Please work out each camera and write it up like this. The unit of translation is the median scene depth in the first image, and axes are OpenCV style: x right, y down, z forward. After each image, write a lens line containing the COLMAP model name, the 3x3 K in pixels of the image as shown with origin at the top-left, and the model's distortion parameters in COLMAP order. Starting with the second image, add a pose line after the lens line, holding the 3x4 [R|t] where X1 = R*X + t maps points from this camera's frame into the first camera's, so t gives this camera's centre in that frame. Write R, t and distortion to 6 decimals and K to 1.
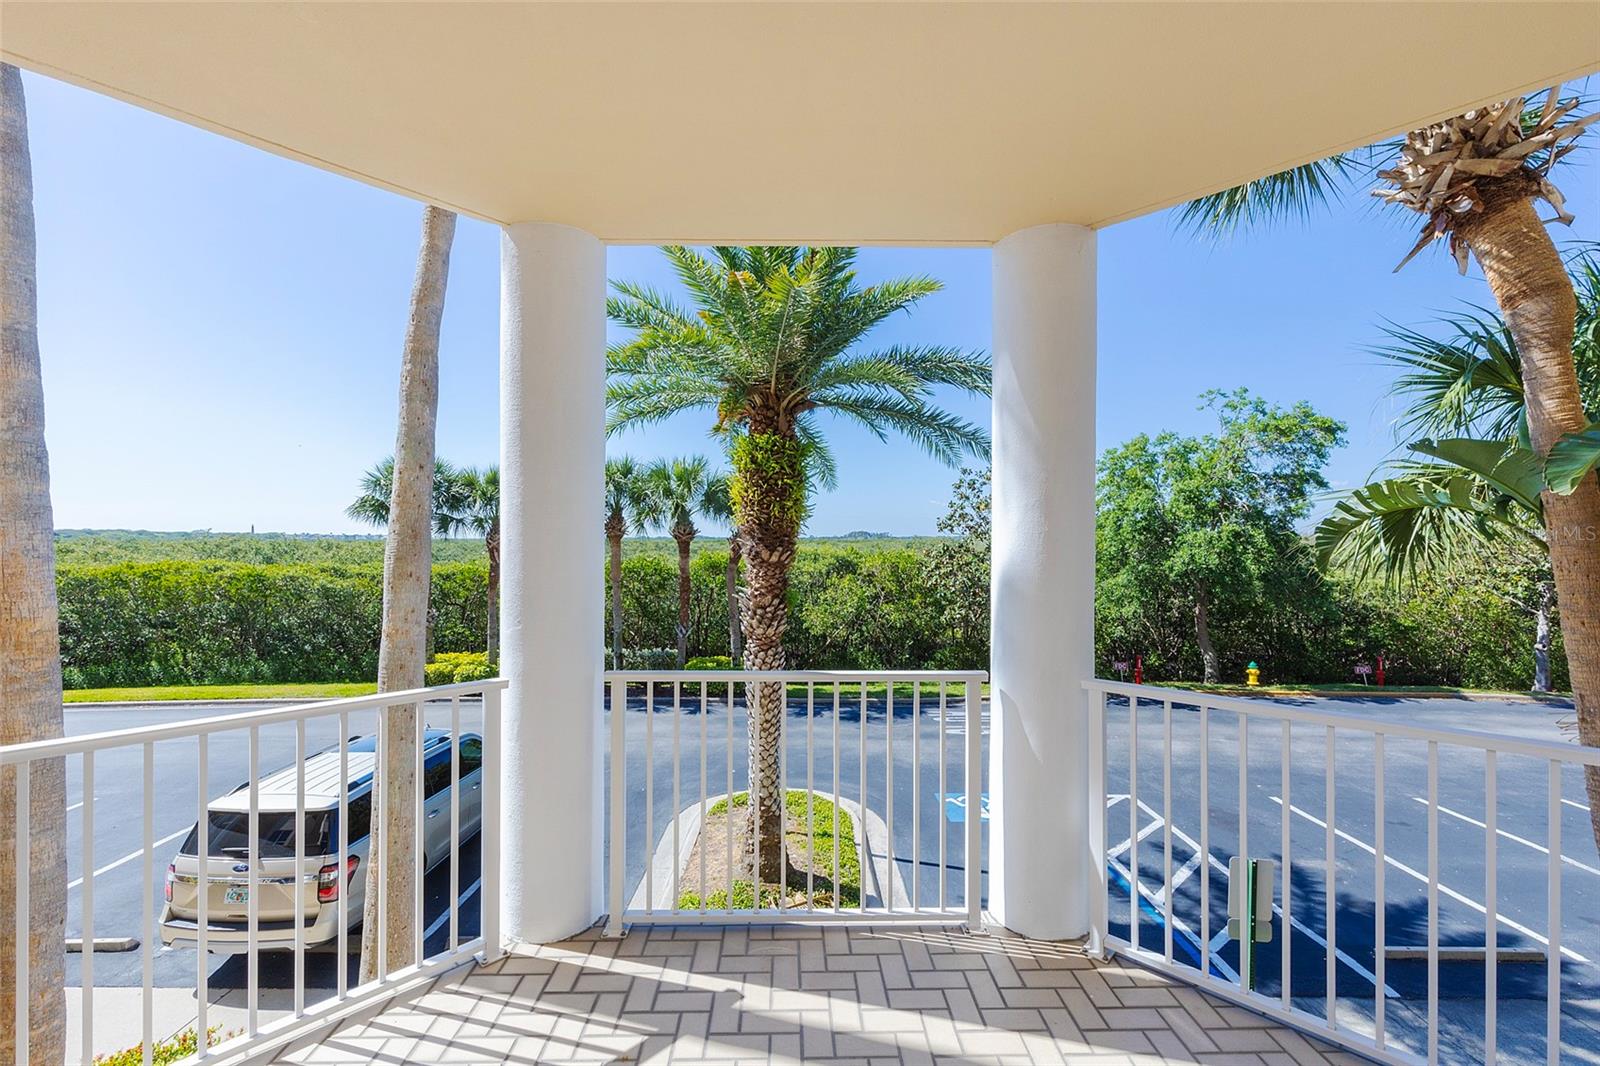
lens RADIAL K [[652.9, 0, 798.5], [0, 652.9, 548.5], [0, 0, 1]] dist [-0.000382, 0.000333]
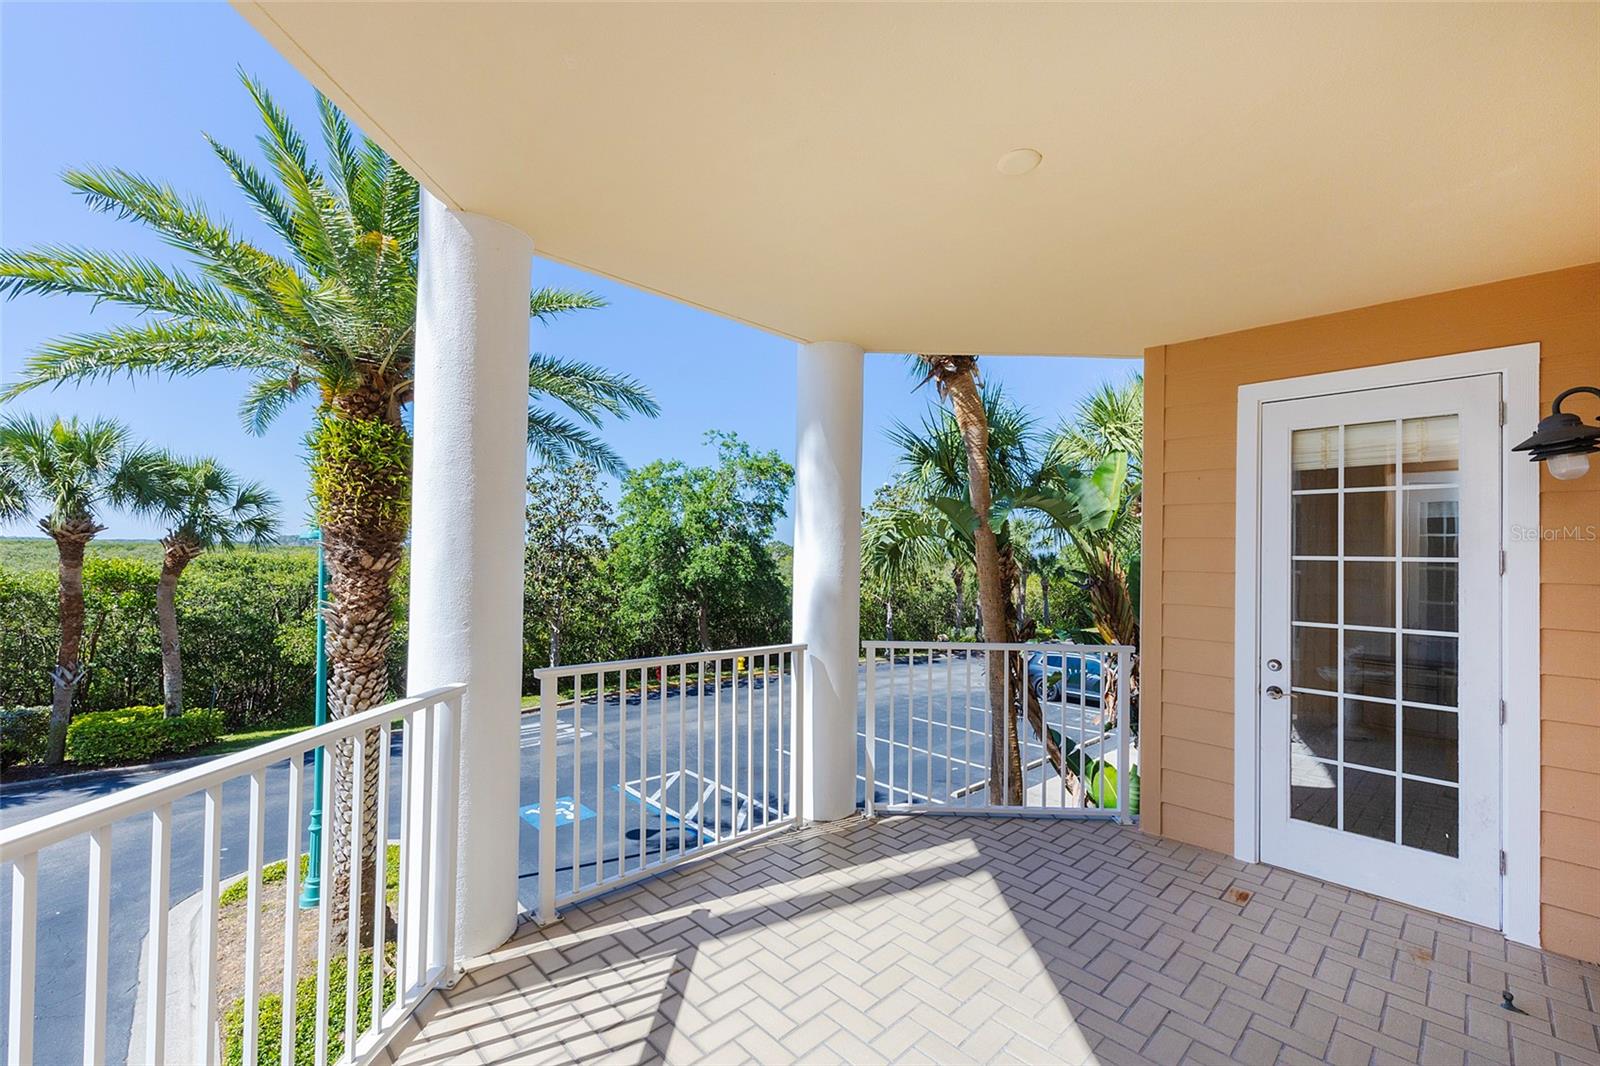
lens RADIAL K [[654.6, 0, 798.6], [0, 654.6, 558.3], [0, 0, 1]] dist [-0.000846, -0.000065]
pose [[0.737002, 0.013686, 0.675752, -0.077841], [-0.012551, 0.999900, -0.006562, 0.001415], [-0.675774, -0.003645, 0.737100, -0.004185]]
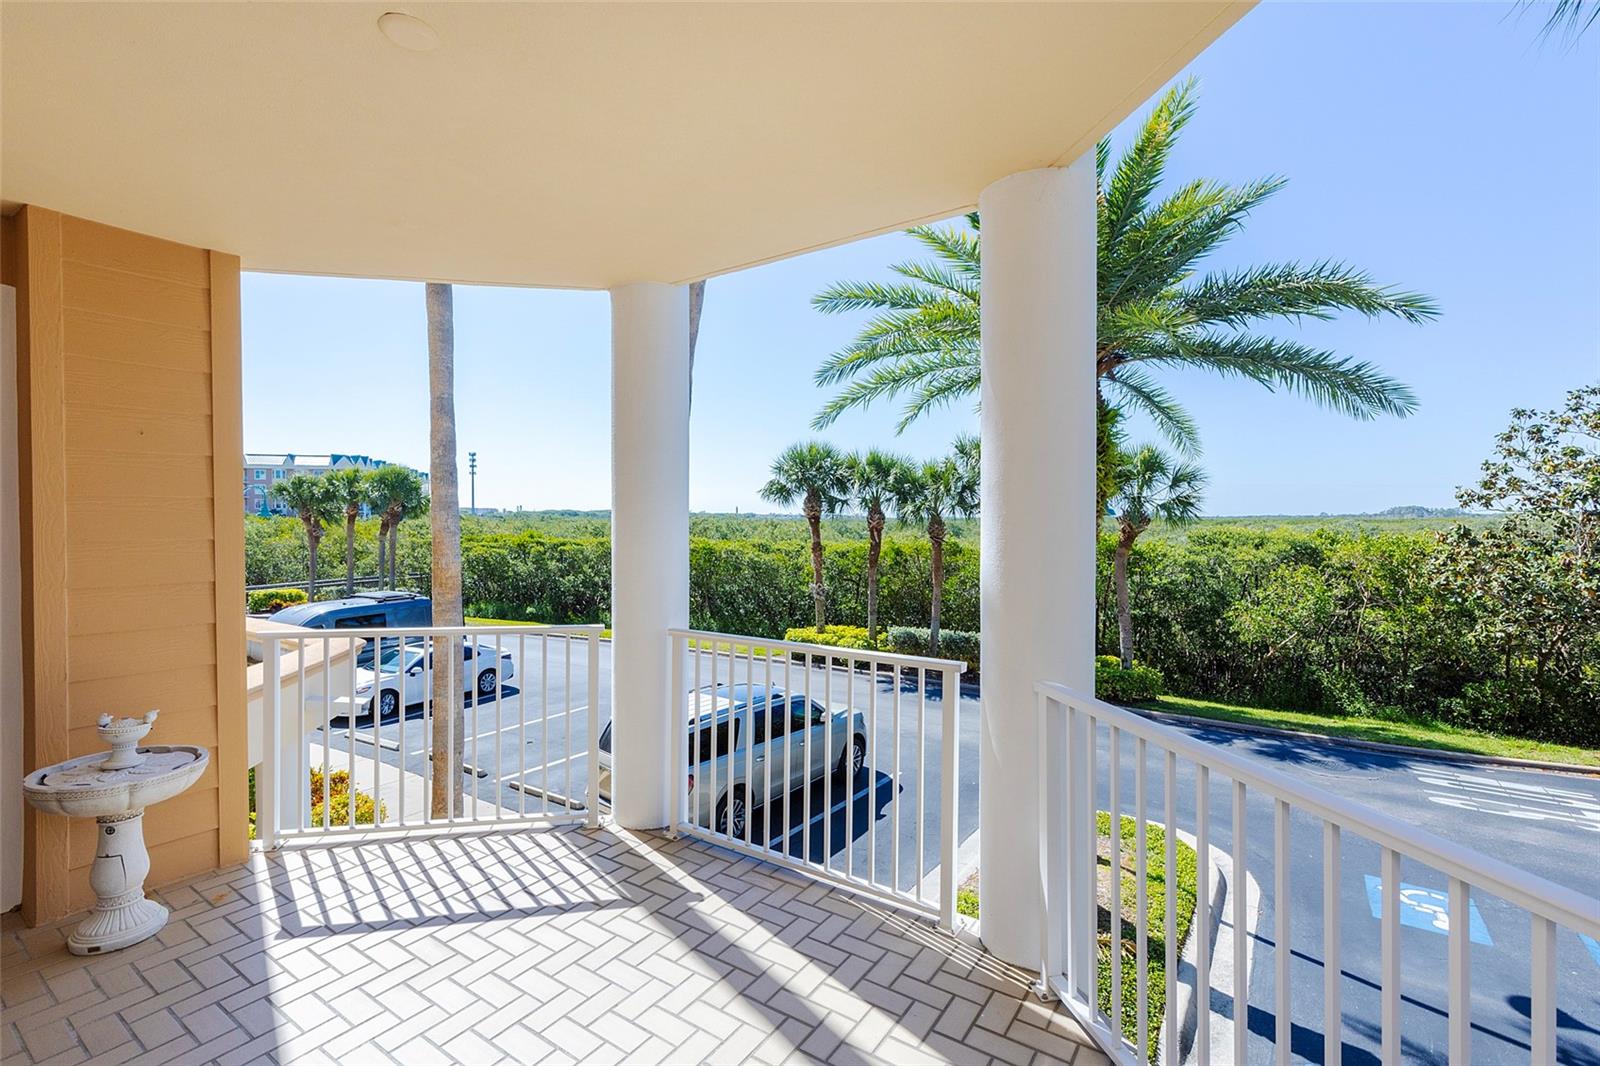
lens RADIAL K [[710.3, 0, 790.9], [0, 710.3, 533.5], [0, 0, 1]] dist [0.000667, 0.000385]
pose [[0.818066, 0.010322, -0.575031, 0.076083], [-0.006161, 0.999939, 0.009183, -0.000767], [0.575091, -0.003970, 0.818080, 0.001690]]
